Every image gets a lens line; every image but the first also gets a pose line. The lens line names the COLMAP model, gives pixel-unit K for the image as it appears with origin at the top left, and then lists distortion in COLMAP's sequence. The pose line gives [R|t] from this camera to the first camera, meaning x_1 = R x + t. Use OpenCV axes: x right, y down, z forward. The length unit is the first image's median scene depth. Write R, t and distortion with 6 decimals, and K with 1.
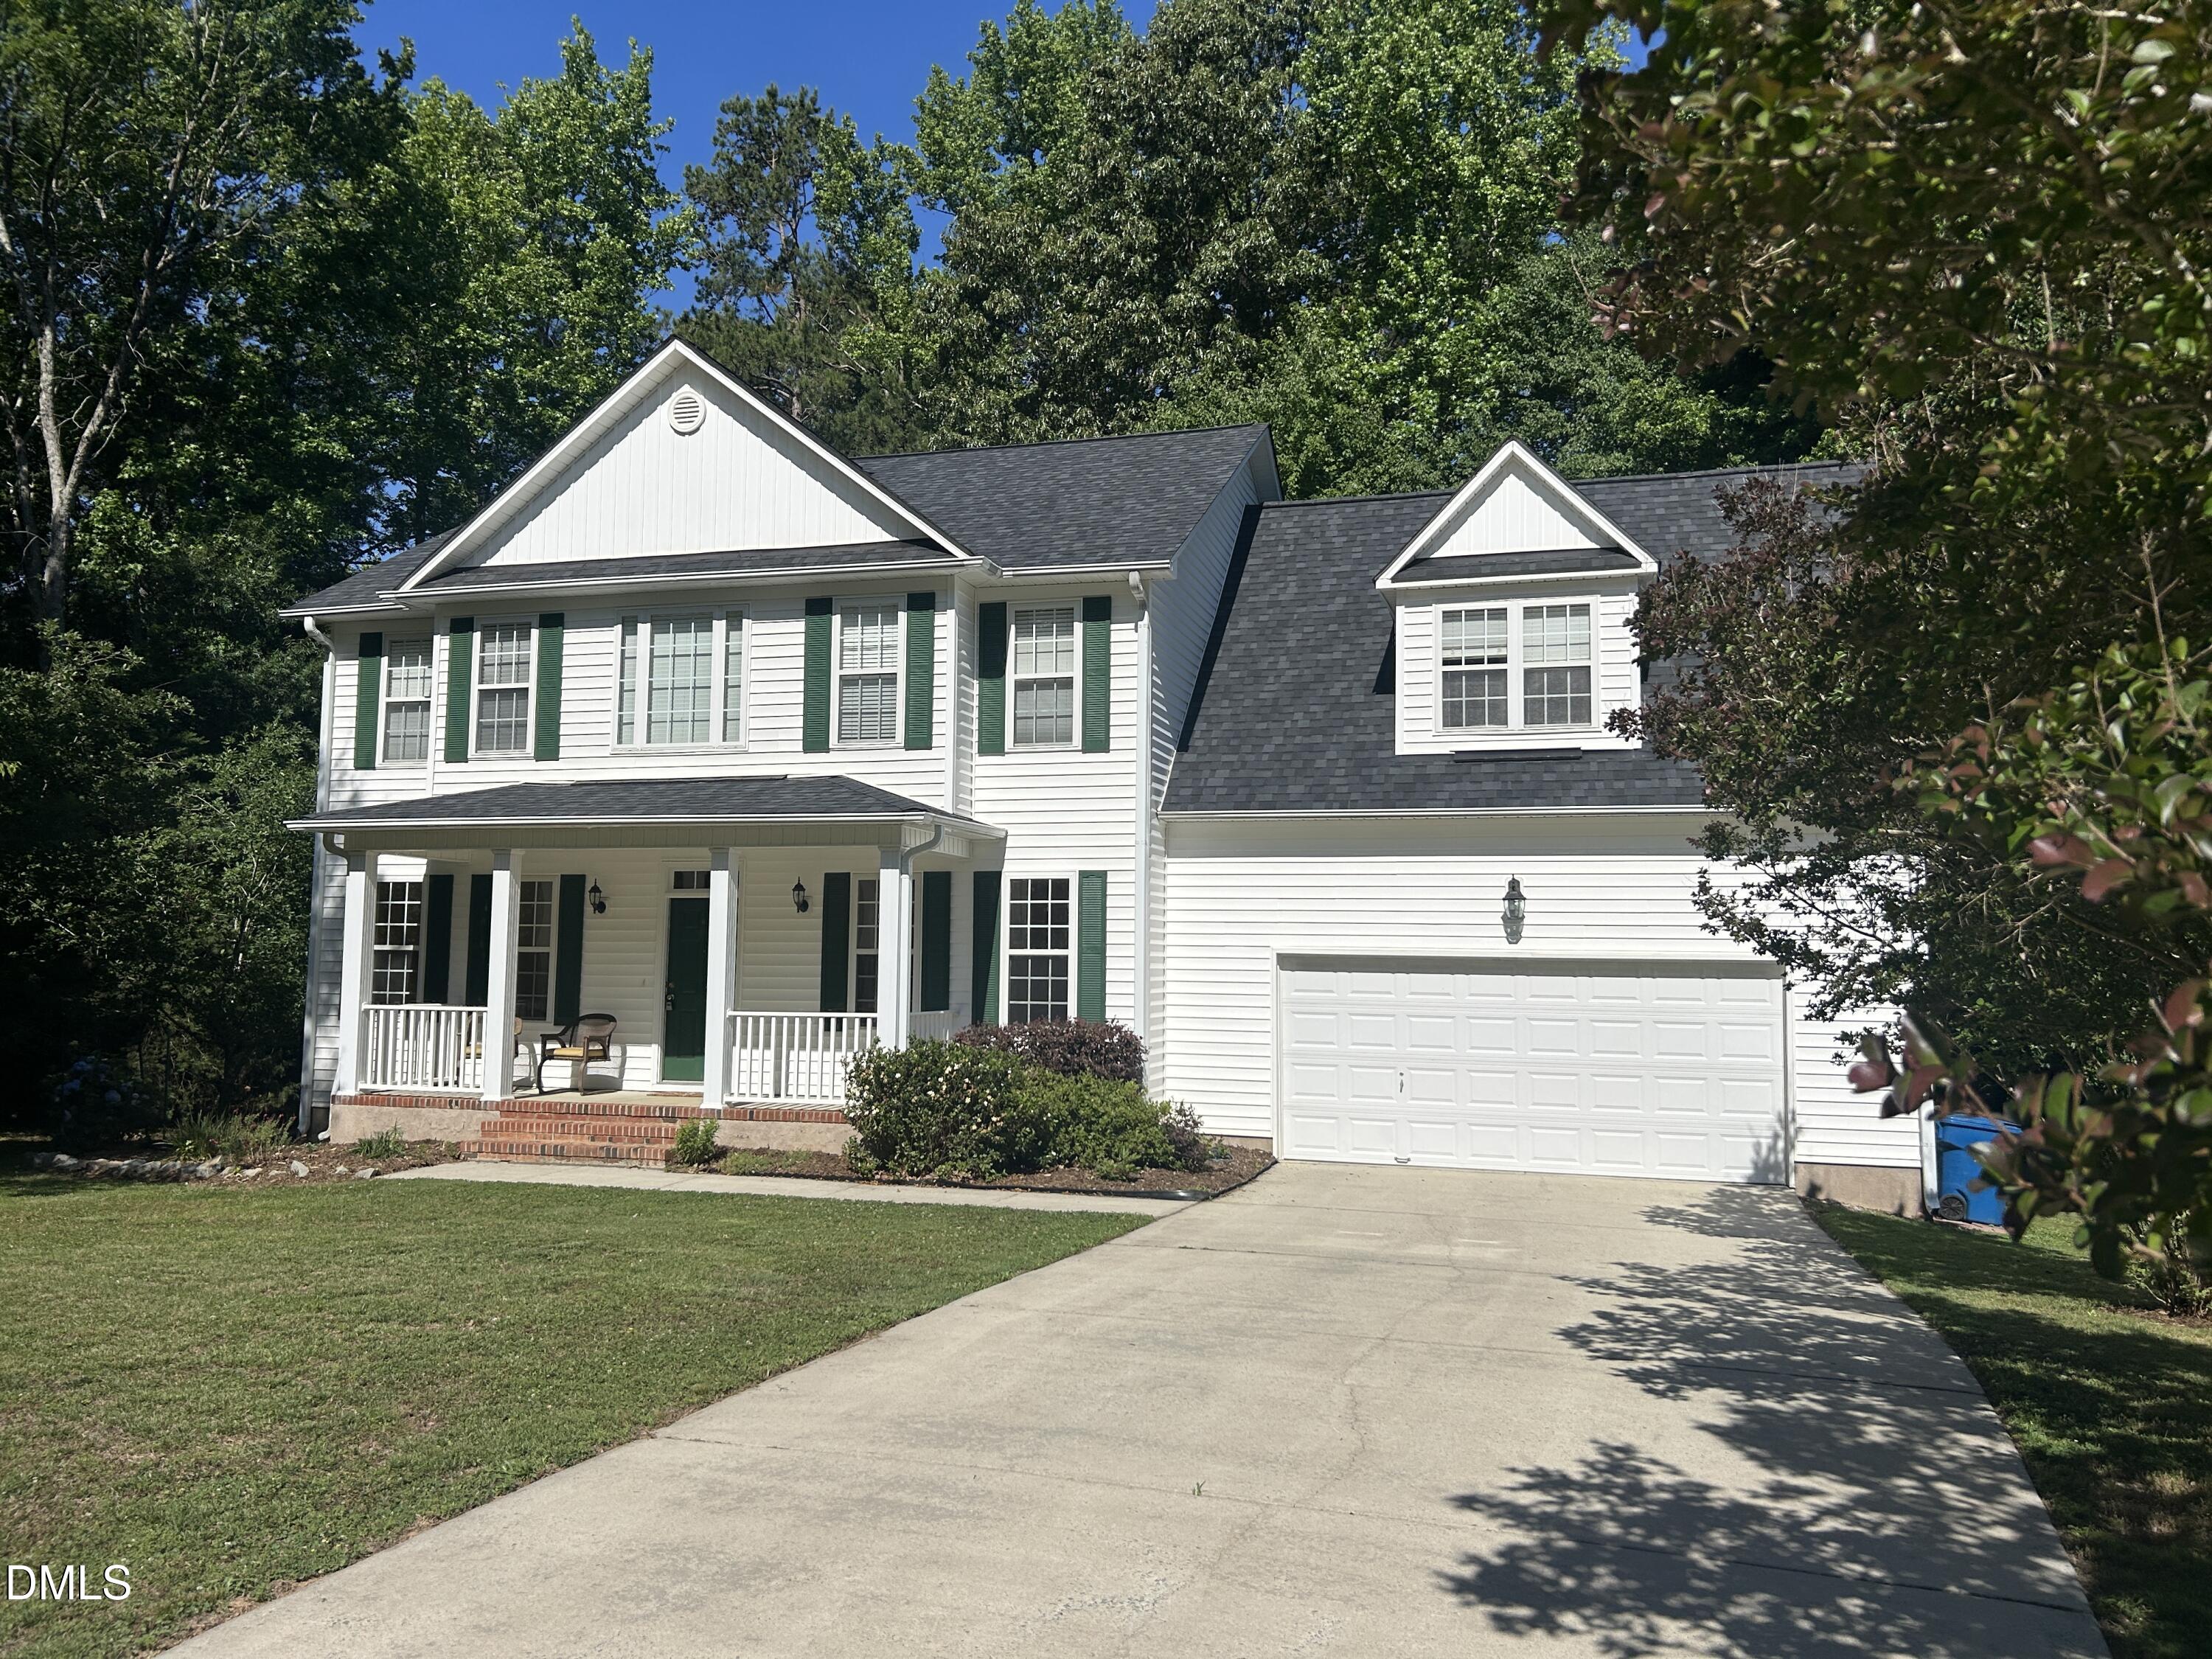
lens RADIAL K [[1681.0, 0, 1093.8], [0, 1681.0, 817.1], [0, 0, 1]] dist [0.186188, -0.545927]
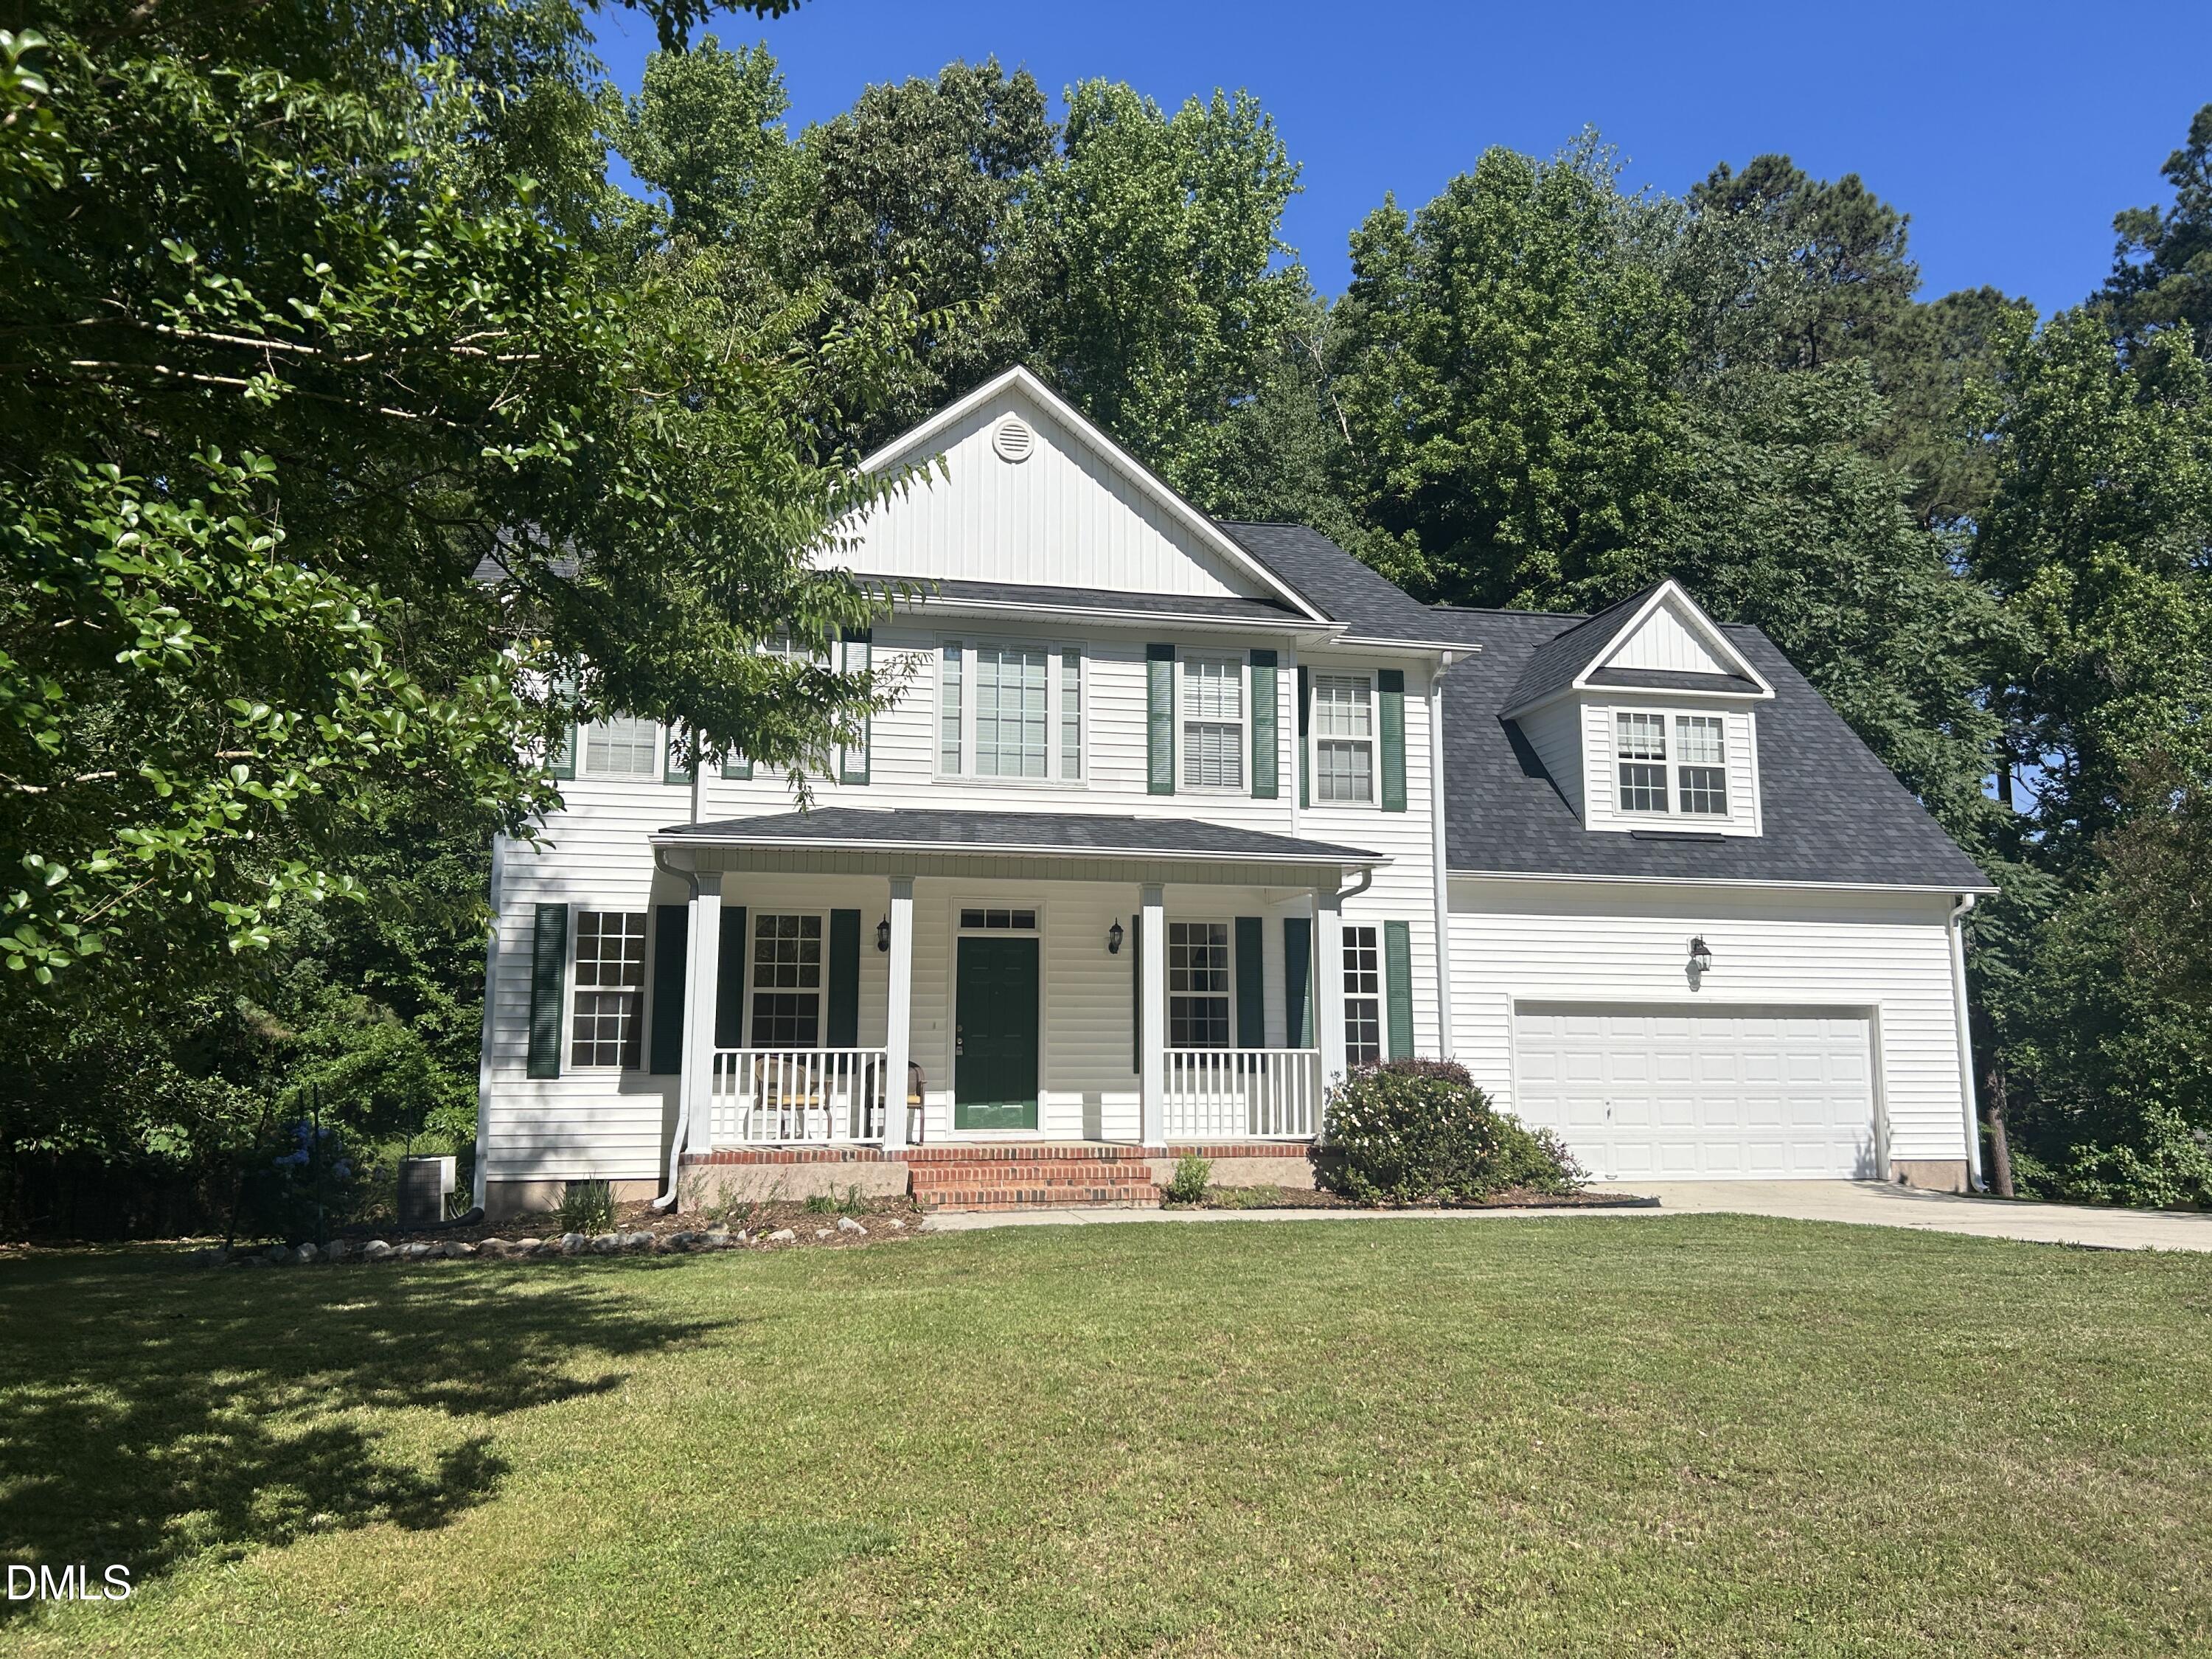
lens RADIAL K [[1681.0, 0, 1093.8], [0, 1681.0, 817.1], [0, 0, 1]] dist [0.186188, -0.545927]
pose [[0.865928, 0.061658, 0.496353, -0.706136], [-0.034573, 0.997378, -0.063580, 0.040904], [-0.498972, 0.037895, 0.865789, 0.150313]]
